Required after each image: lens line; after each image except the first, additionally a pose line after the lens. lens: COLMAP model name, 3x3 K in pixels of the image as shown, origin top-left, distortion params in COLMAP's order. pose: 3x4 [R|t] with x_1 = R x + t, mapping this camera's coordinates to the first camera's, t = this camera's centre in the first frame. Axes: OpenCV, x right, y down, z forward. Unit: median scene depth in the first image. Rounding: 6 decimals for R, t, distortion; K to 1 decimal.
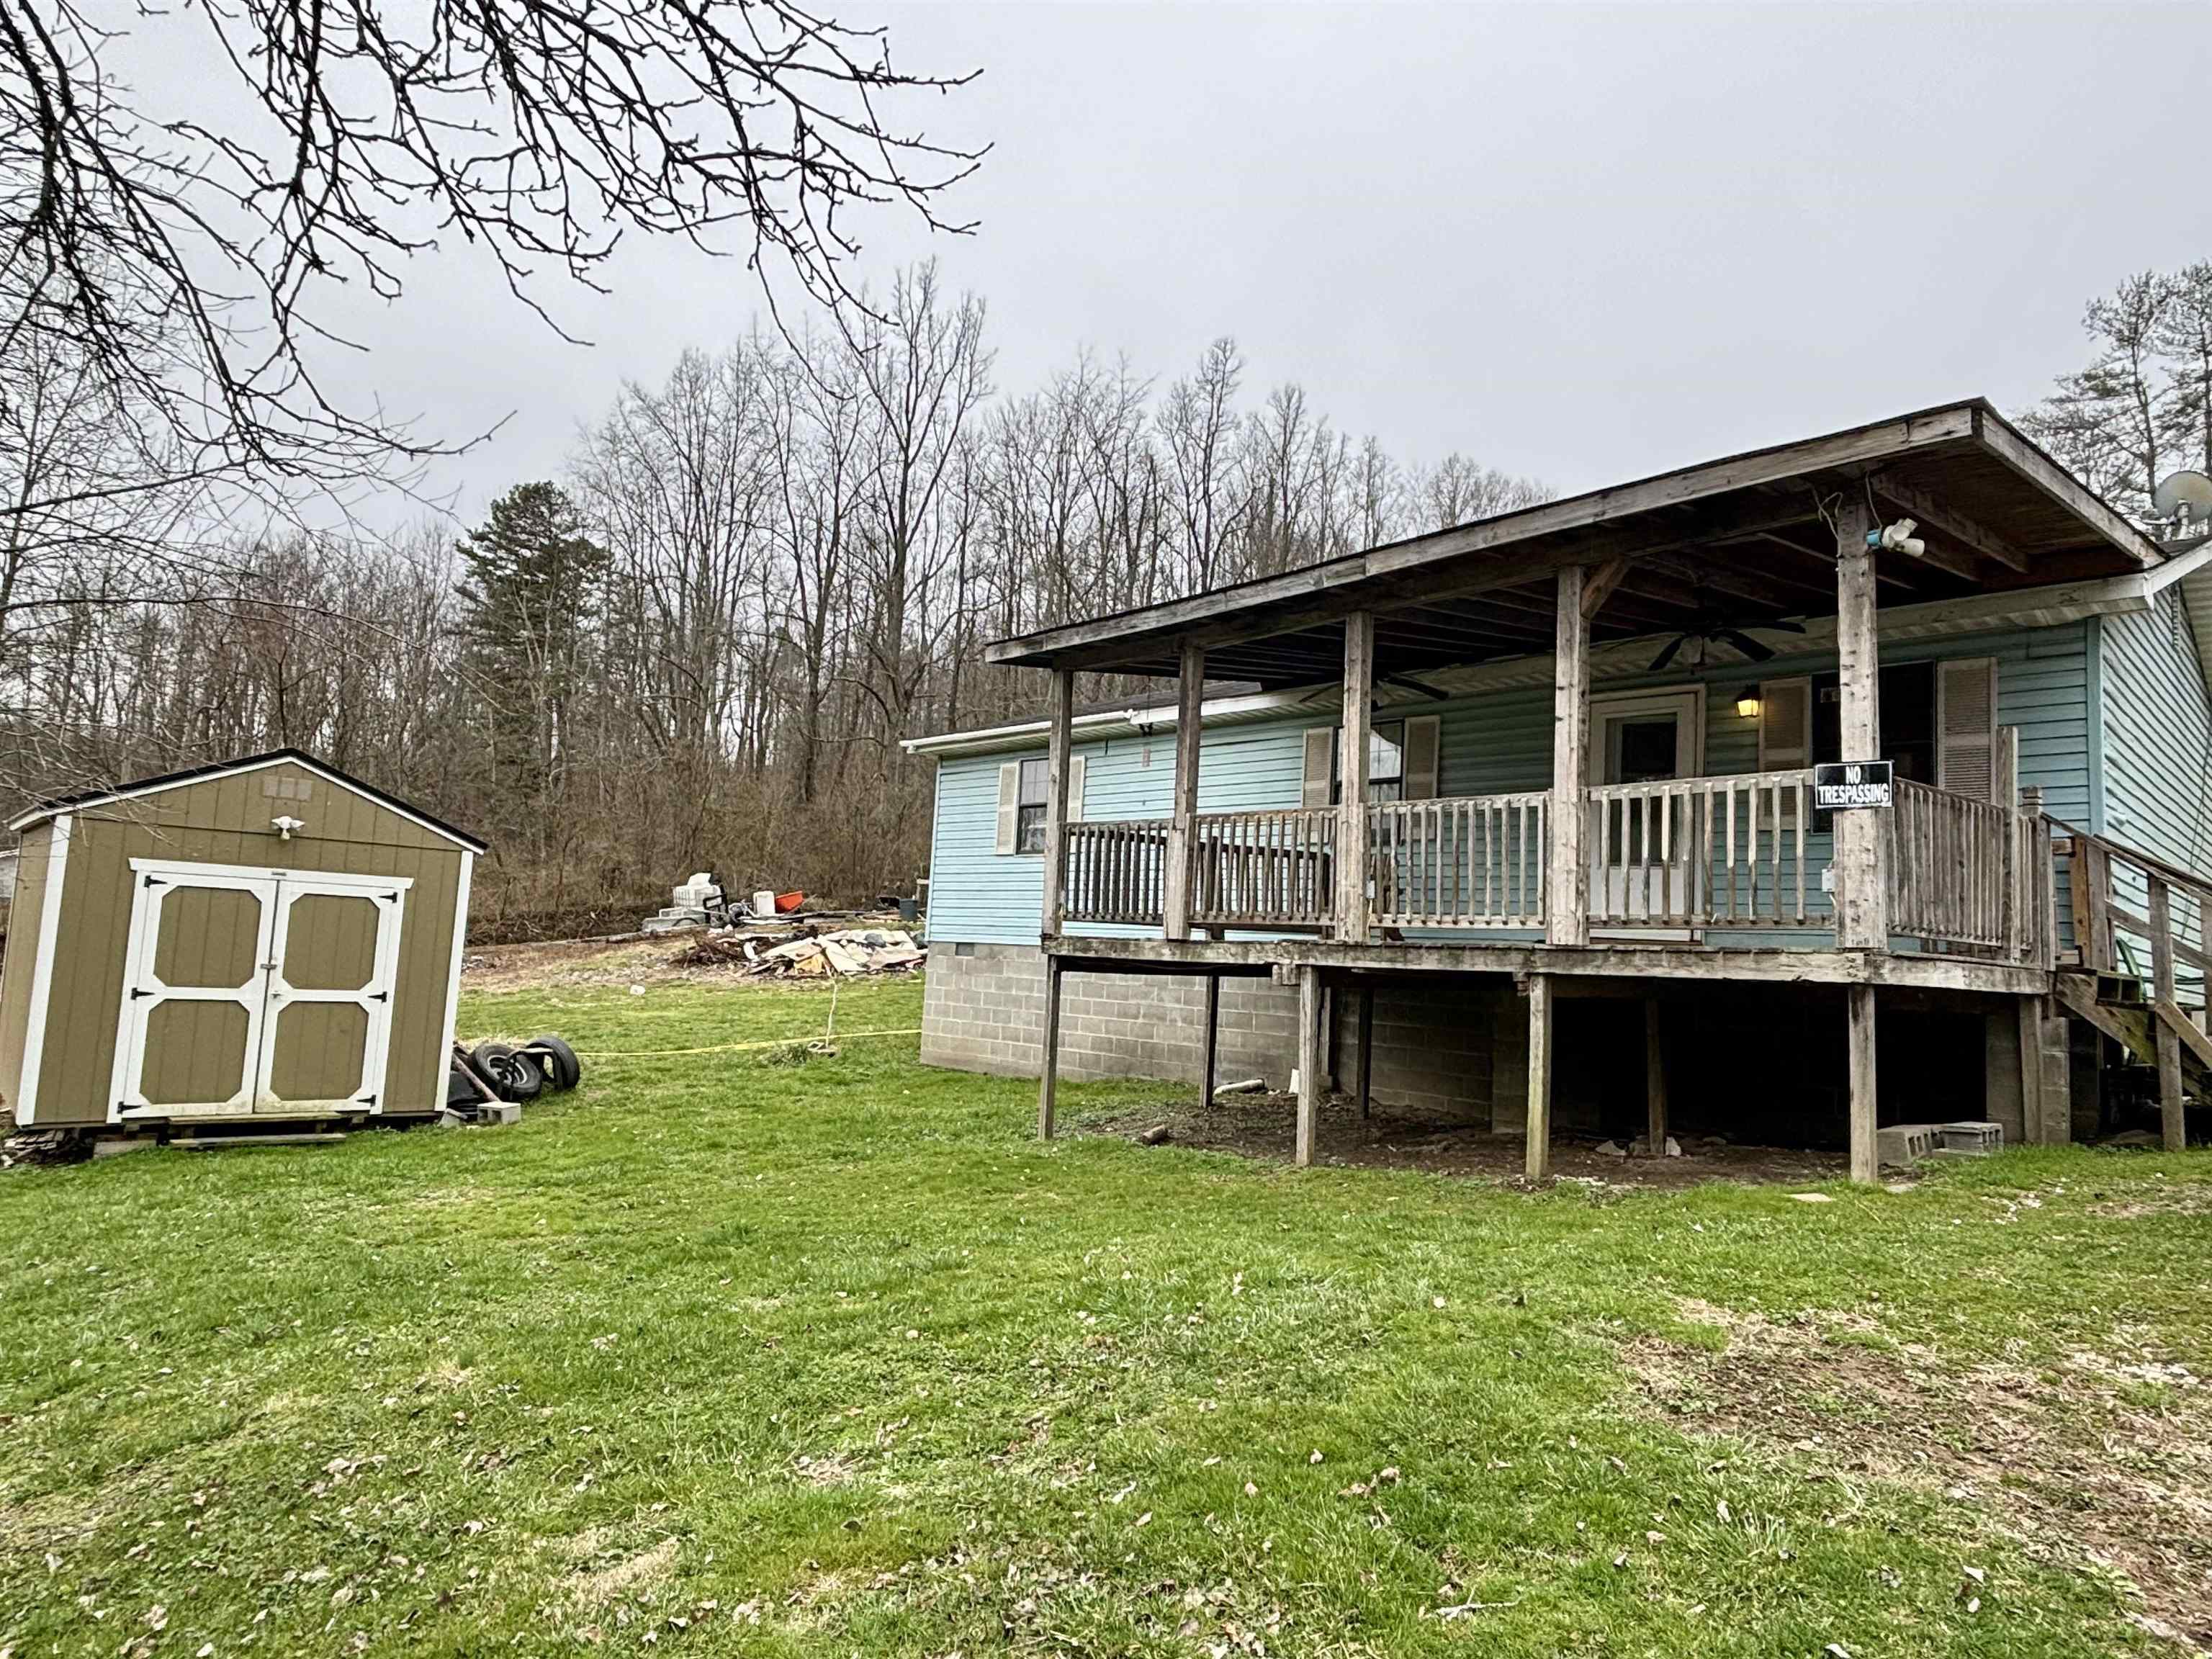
lens RADIAL K [[1355.8, 0, 1107.2], [0, 1355.8, 821.1], [0, 0, 1]] dist [0.028812, 0.000106]
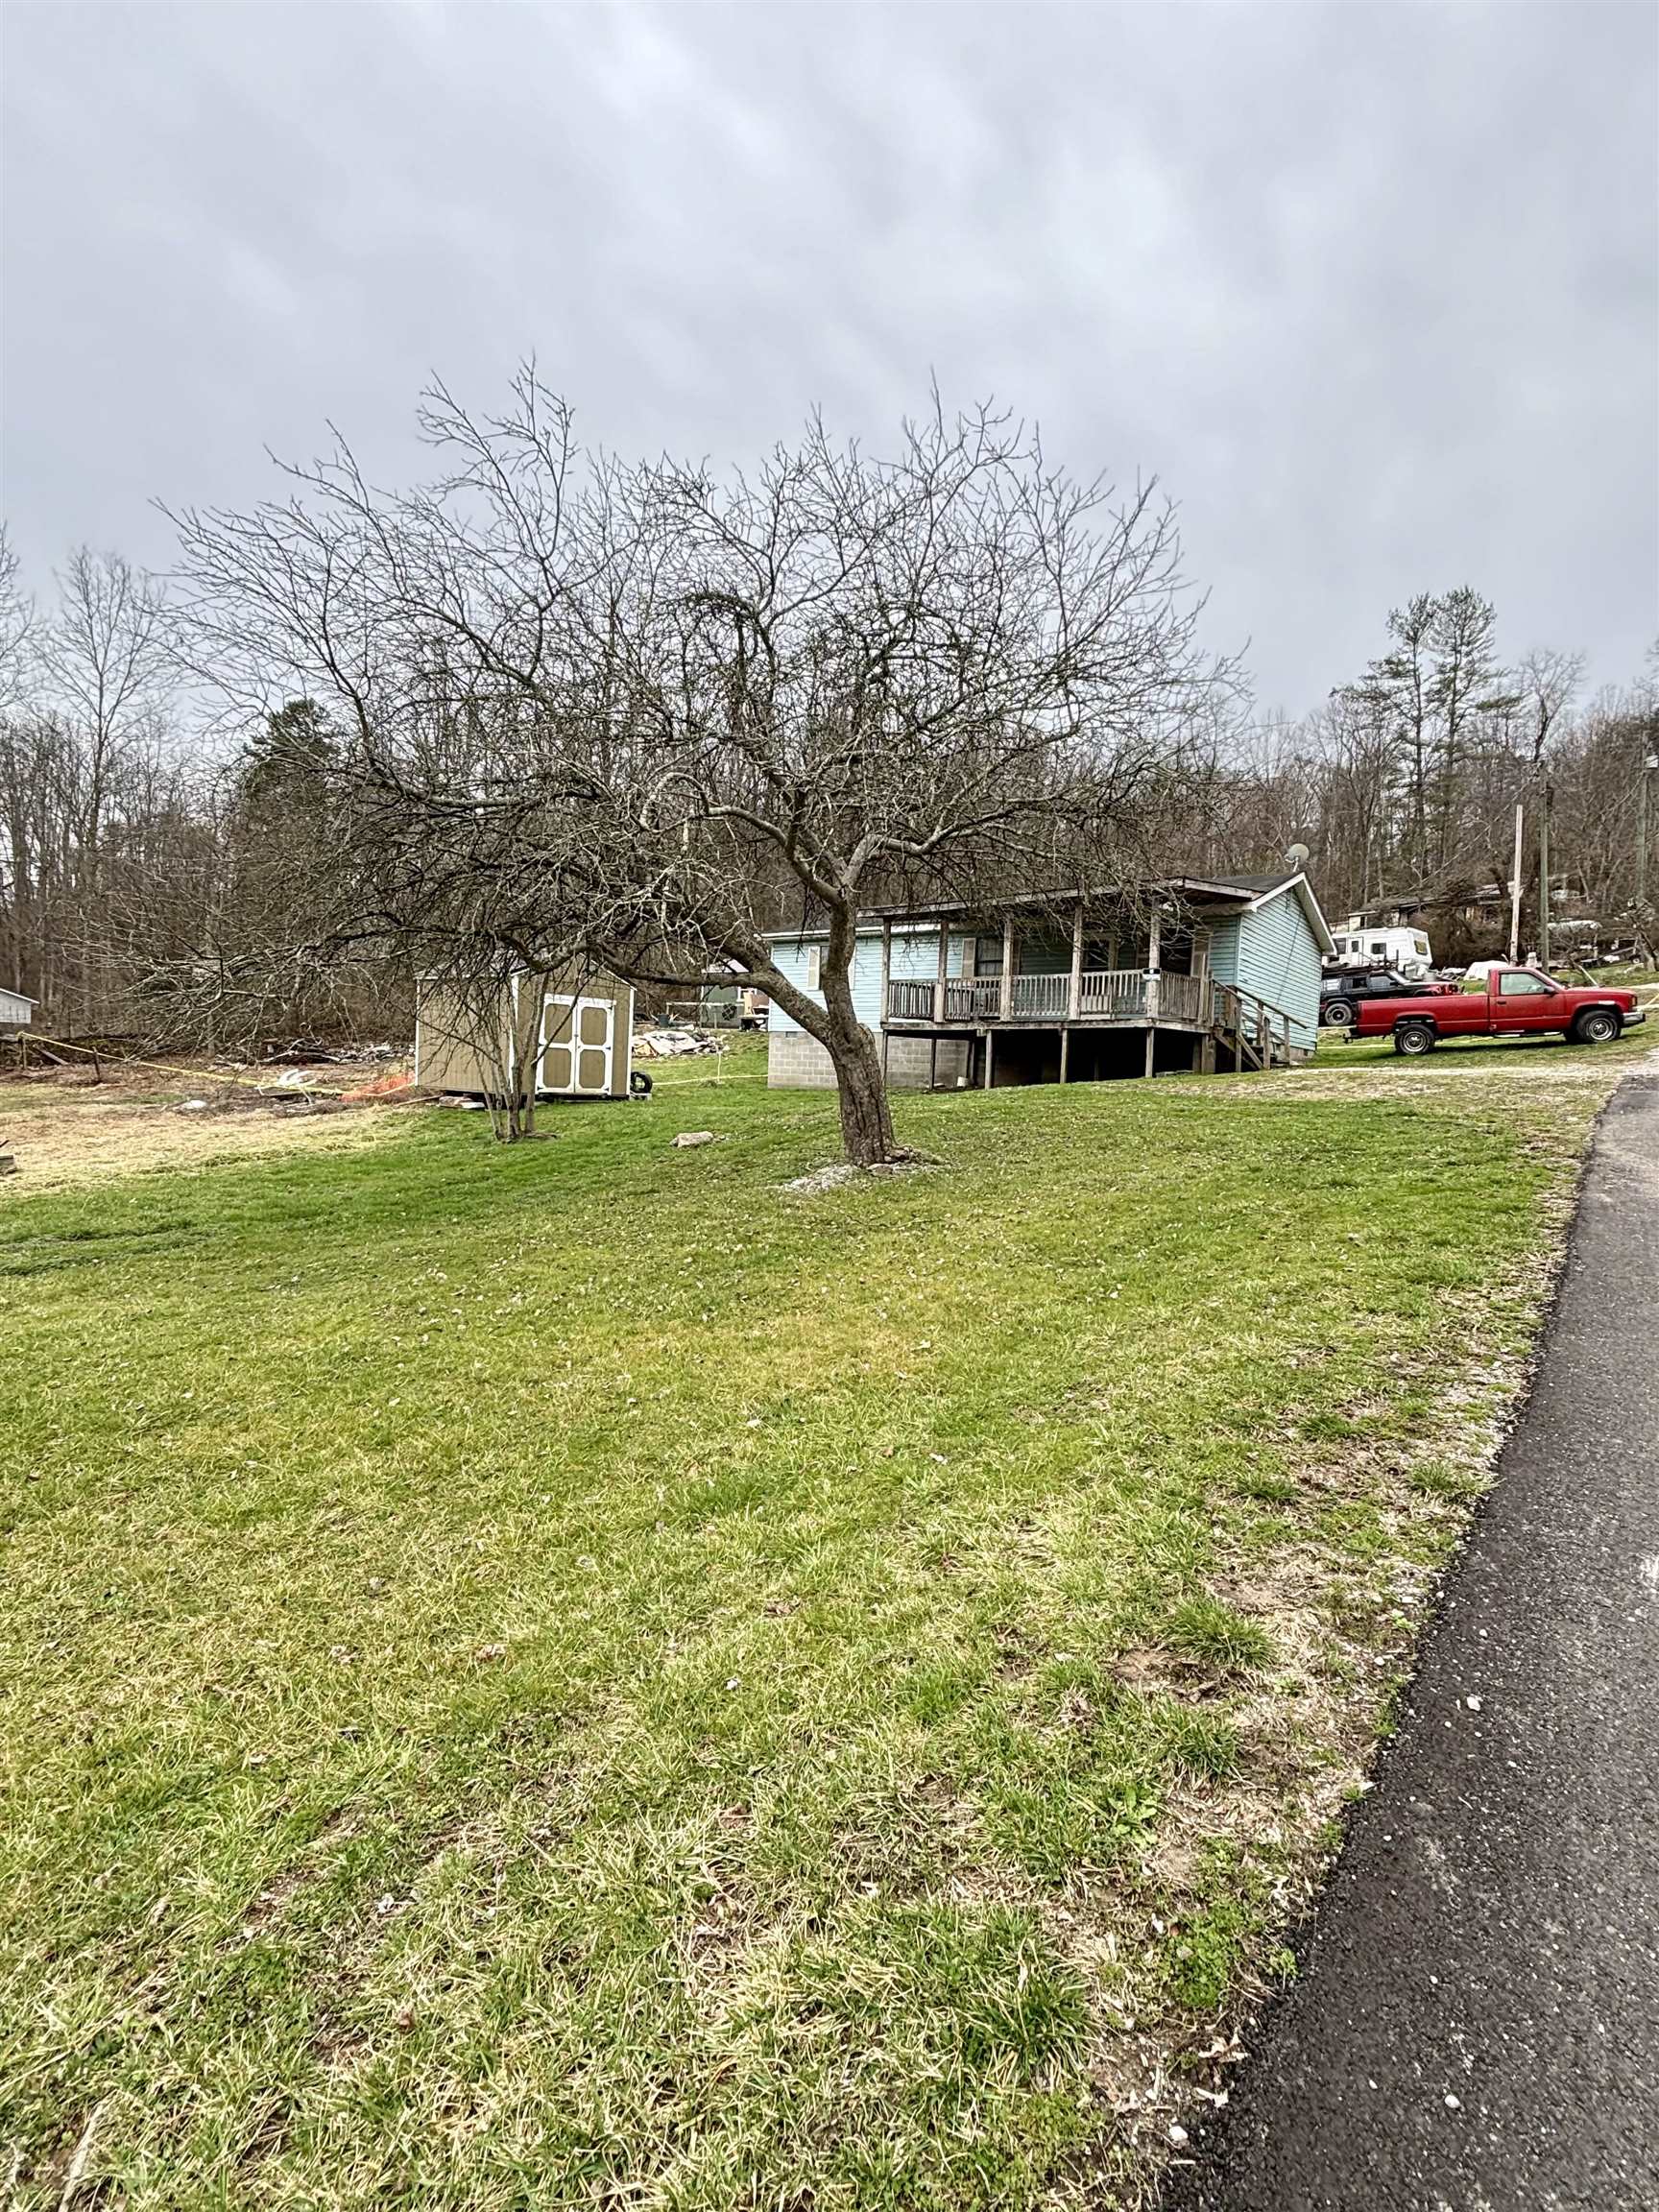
lens RADIAL K [[1053.5, 0, 832.5], [0, 1053.5, 1110.1], [0, 0, 1]] dist [0.025987, -0.000185]
pose [[0.990930, -0.016635, 0.133347, -0.425913], [-0.002889, 0.989442, 0.144898, -0.045160], [-0.134349, -0.143969, 0.980420, -1.060620]]
